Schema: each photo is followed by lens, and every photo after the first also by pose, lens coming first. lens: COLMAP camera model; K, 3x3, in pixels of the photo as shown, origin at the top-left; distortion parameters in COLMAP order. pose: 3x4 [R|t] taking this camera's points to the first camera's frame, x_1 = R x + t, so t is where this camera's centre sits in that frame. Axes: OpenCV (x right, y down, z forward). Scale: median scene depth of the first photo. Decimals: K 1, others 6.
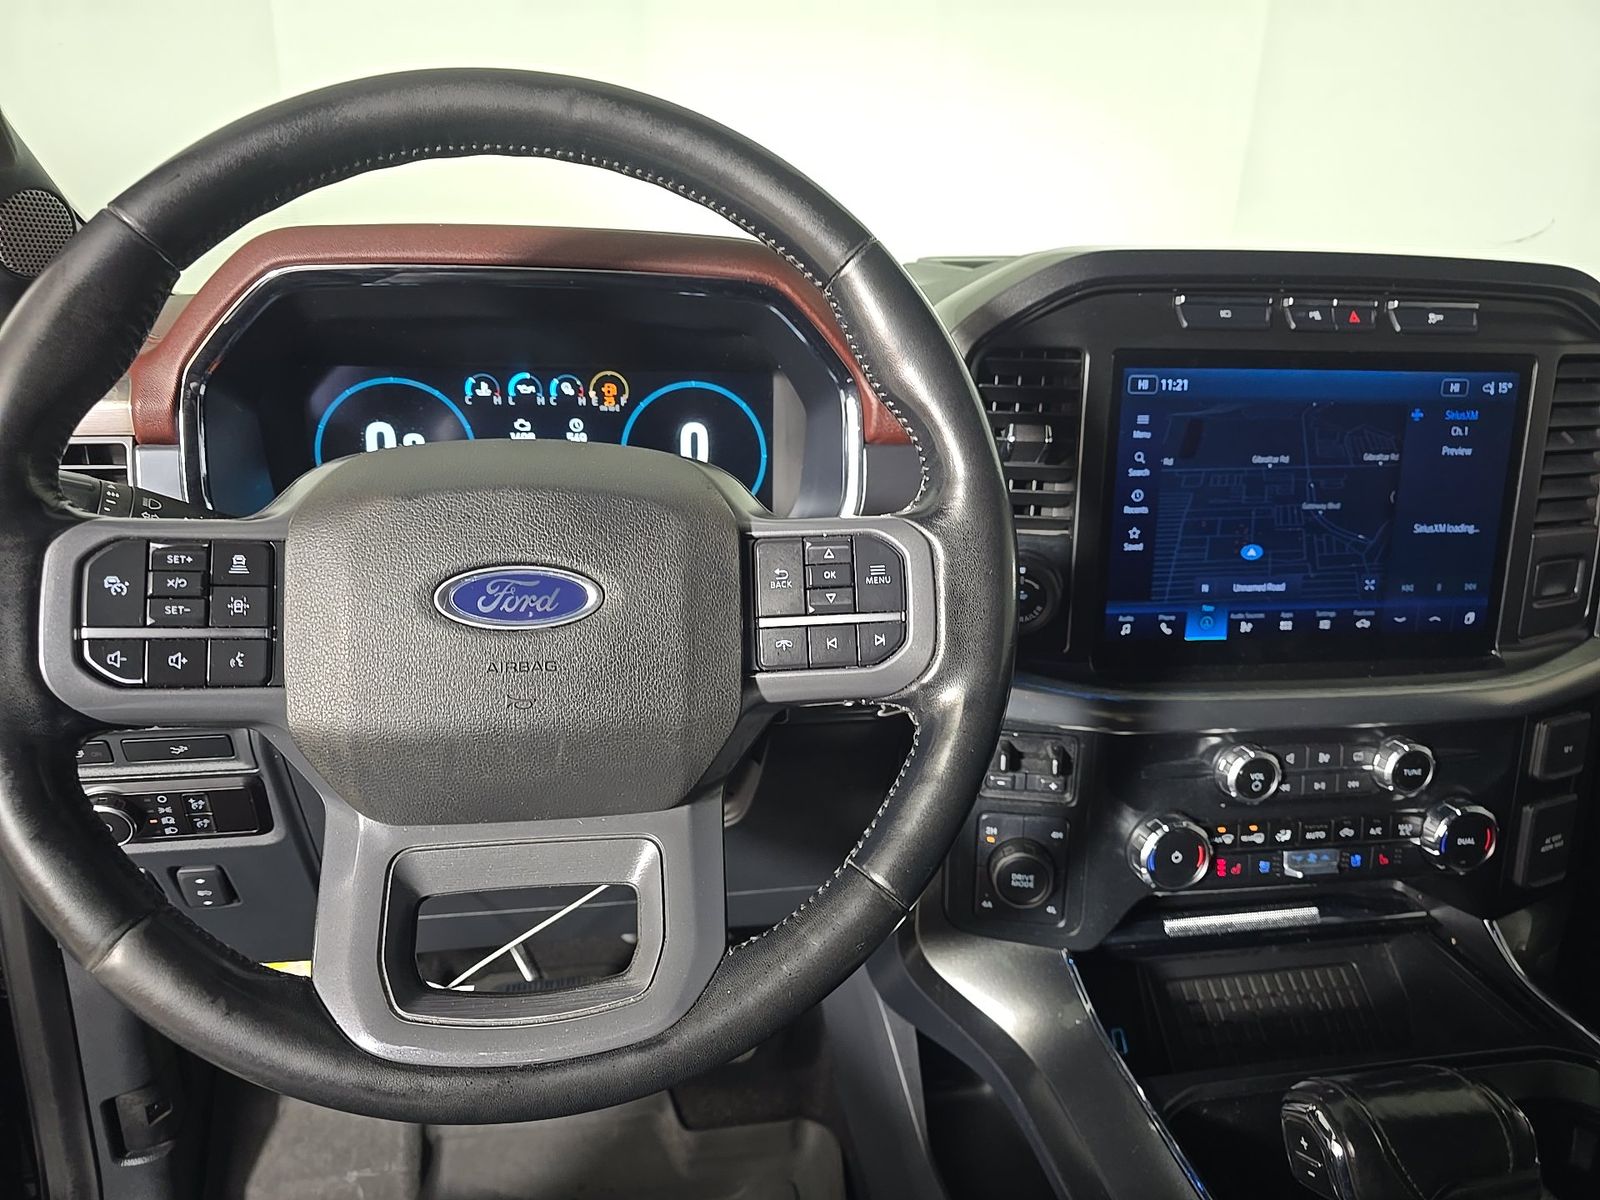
lens RADIAL K [[1096.6, 0, 799.8], [0, 1096.6, 638.4], [0, 0, 1]] dist [0.047965, -0.061406]
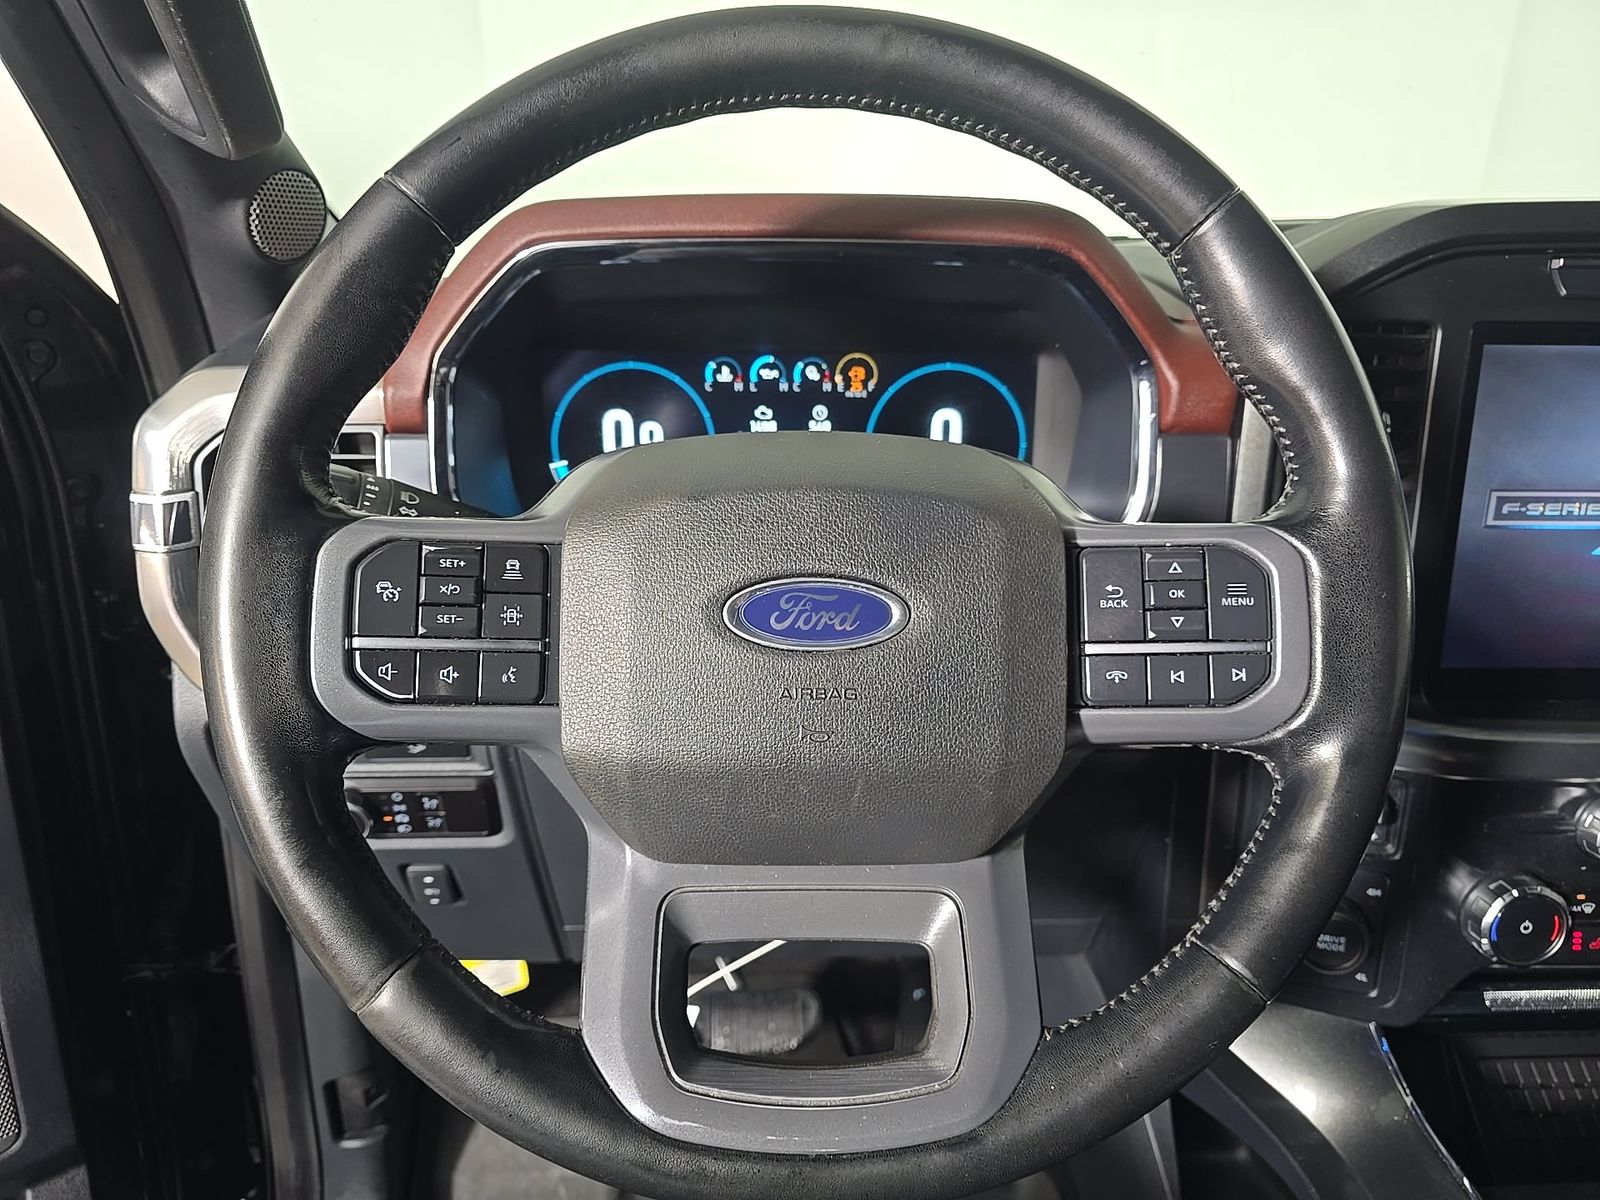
lens RADIAL K [[1096.6, 0, 799.8], [0, 1096.6, 638.4], [0, 0, 1]] dist [0.047965, -0.061406]
pose [[0.989928, 0.029182, -0.138530, -0.137023], [-0.027168, 0.999496, 0.016407, -0.029681], [0.138939, -0.012479, 0.990222, 0.127080]]
